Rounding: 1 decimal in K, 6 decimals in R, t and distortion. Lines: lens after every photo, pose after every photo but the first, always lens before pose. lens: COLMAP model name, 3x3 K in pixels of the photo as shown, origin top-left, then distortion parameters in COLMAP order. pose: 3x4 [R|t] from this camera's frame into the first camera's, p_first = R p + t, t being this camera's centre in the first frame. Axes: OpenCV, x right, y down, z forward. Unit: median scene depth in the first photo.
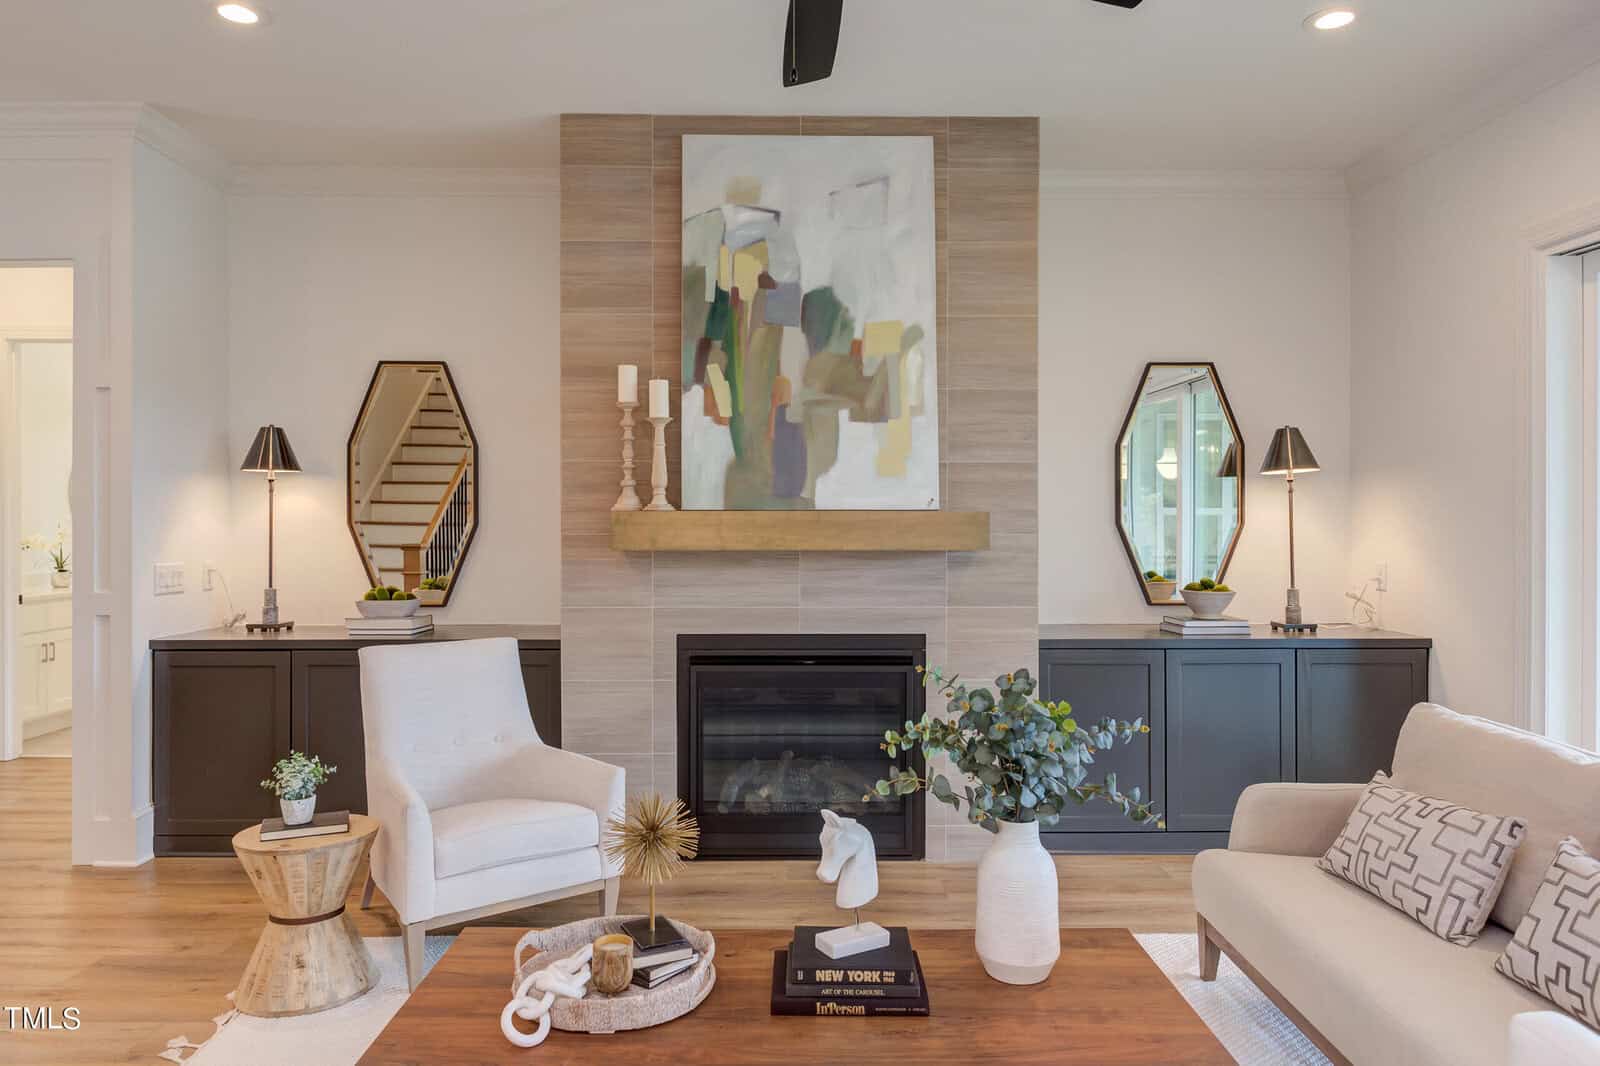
lens RADIAL K [[1038.3, 0, 825.0], [0, 1038.3, 525.2], [0, 0, 1]] dist [0.021474, -0.029762]
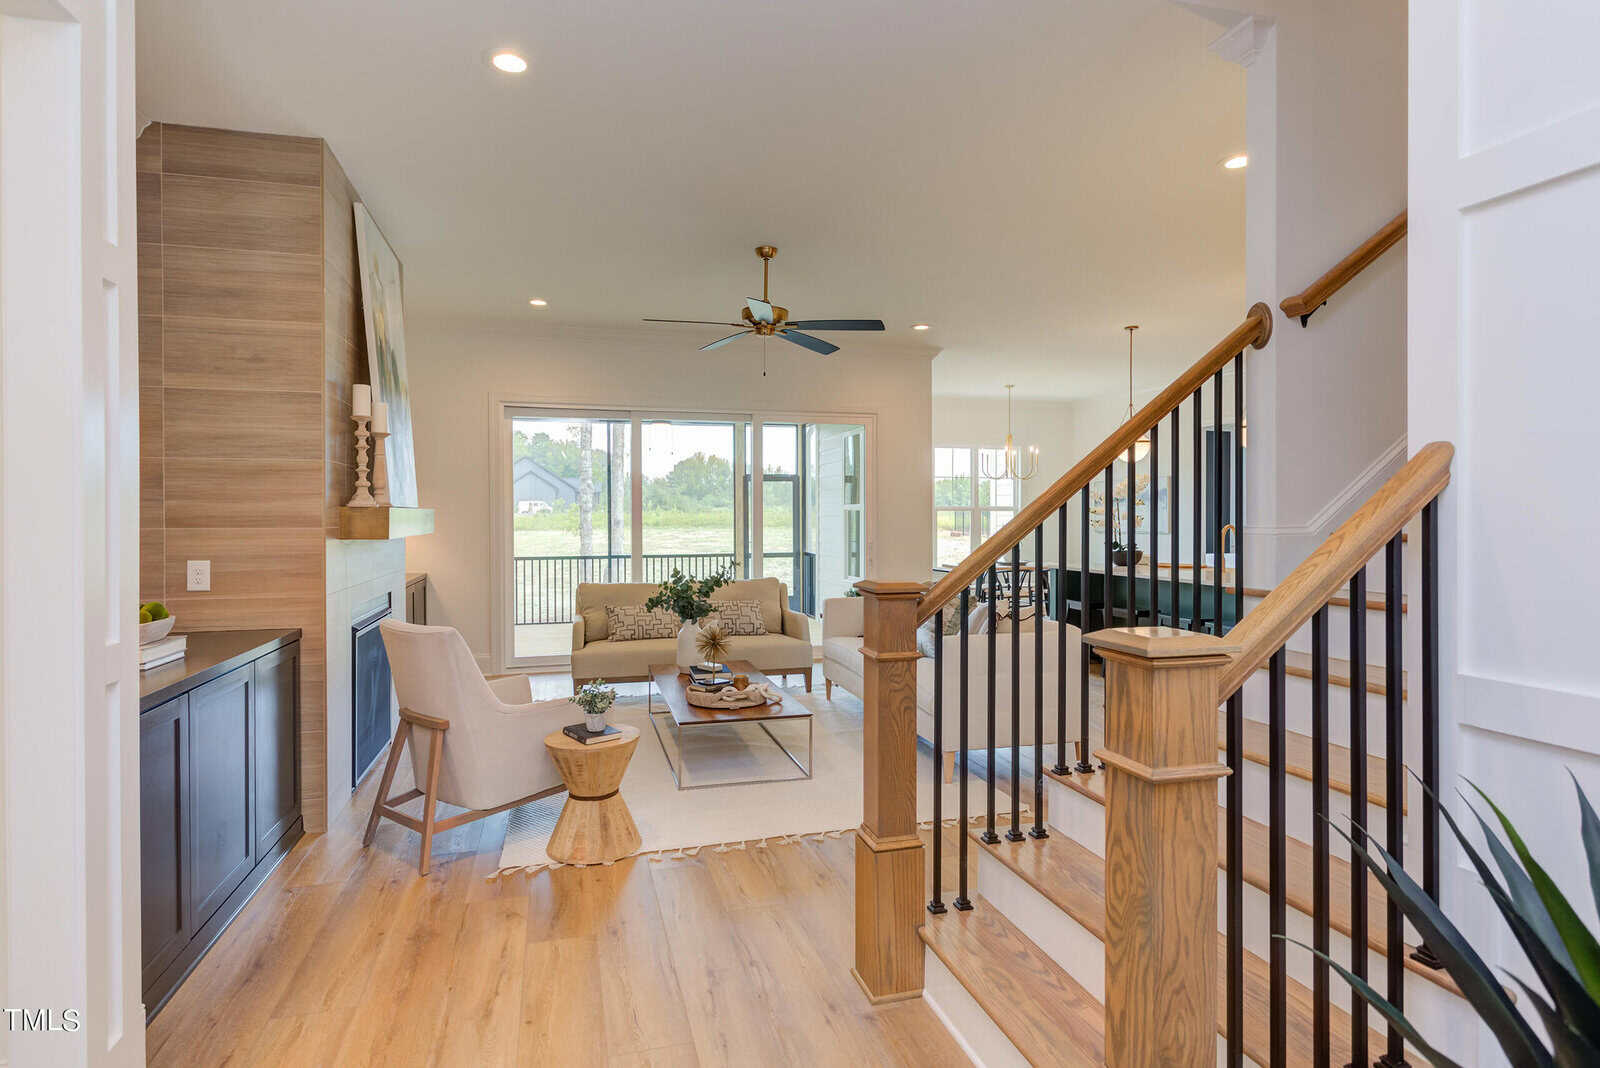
lens RADIAL K [[841.8, 0, 797.1], [0, 841.8, 521.6], [0, 0, 1]] dist [0.000030, 0.000259]
pose [[-0.250161, -0.004292, 0.968195, -1.253614], [0.002268, 0.999985, 0.005019, -0.000945], [-0.968201, 0.003451, -0.250148, 0.756591]]
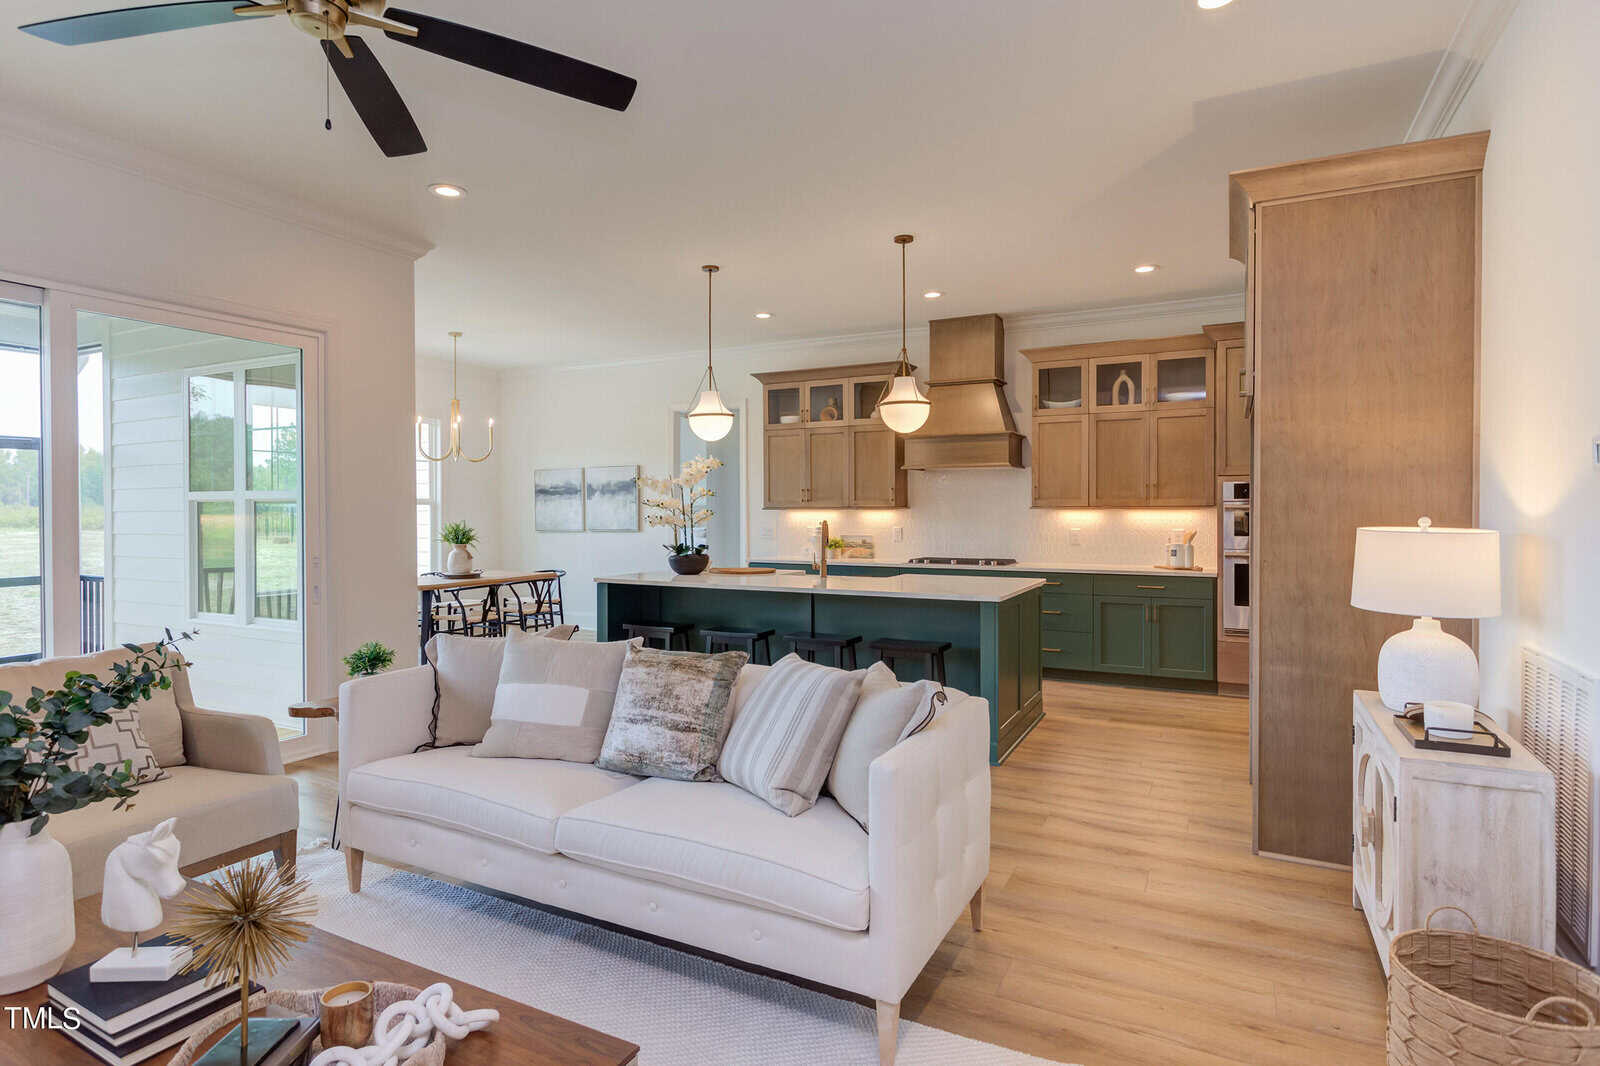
lens RADIAL K [[841.8, 0, 797.1], [0, 841.8, 520.6], [0, 0, 1]] dist [0.000030, 0.000259]
pose [[-0.878230, -0.001801, 0.478235, -0.474682], [0.003456, 0.999943, 0.010113, 0.000802], [-0.478226, 0.010534, -0.878174, 0.777238]]
